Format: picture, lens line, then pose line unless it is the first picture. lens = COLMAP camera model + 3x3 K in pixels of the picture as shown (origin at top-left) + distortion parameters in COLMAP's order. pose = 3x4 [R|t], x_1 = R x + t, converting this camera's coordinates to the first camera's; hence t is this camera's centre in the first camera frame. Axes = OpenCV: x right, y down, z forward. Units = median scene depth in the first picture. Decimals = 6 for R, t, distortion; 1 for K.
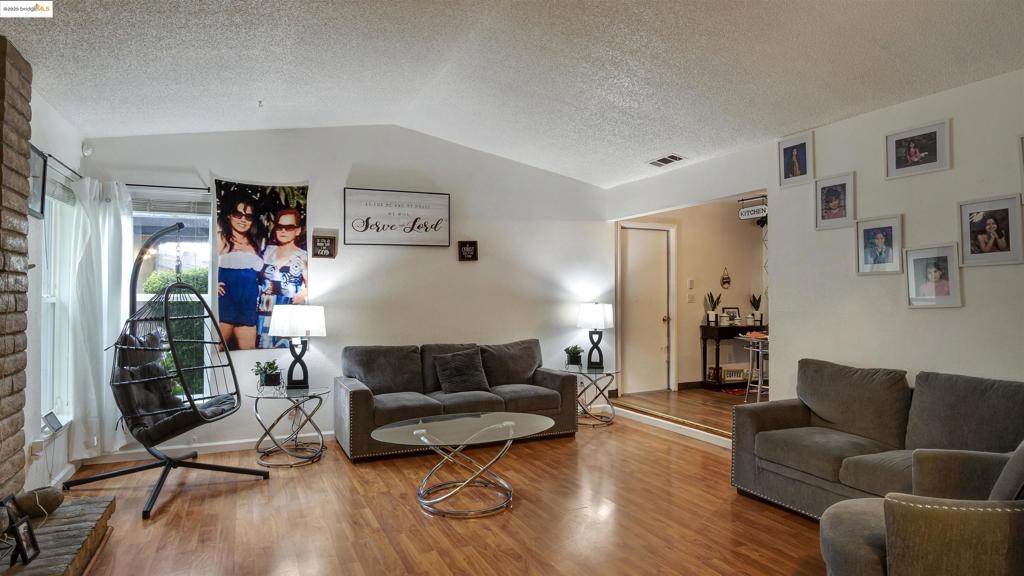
lens RADIAL K [[607.0, 0, 512.2], [0, 607.0, 286.8], [0, 0, 1]] dist [-0.018105, -0.000523]
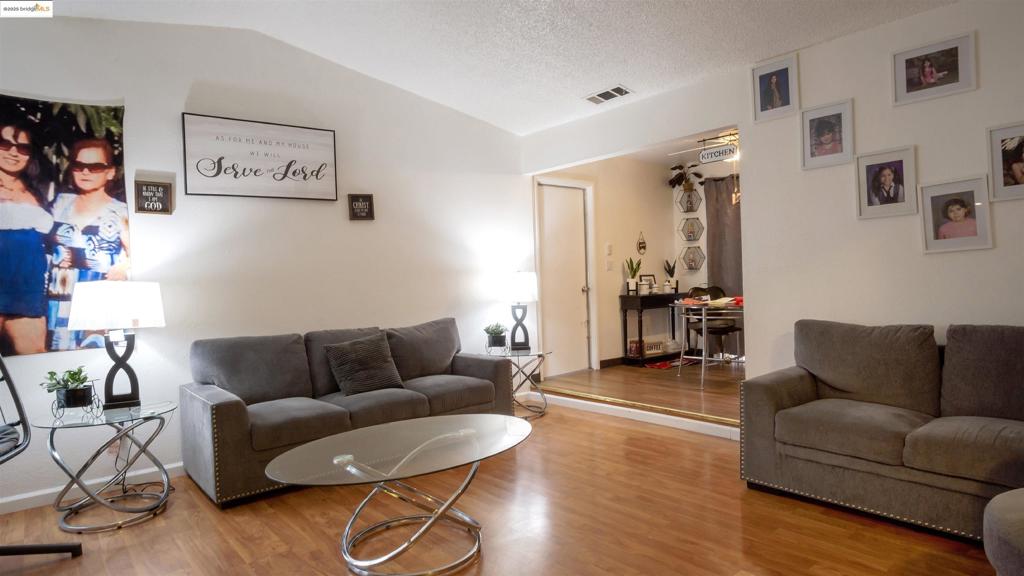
lens RADIAL K [[607.0, 0, 519.4], [0, 607.0, 286.6], [0, 0, 1]] dist [-0.018105, -0.000523]
pose [[0.962376, -0.037381, 0.269138, -0.106362], [0.031504, 0.999162, 0.026125, 0.032026], [-0.269889, -0.016663, 0.962747, 0.245489]]
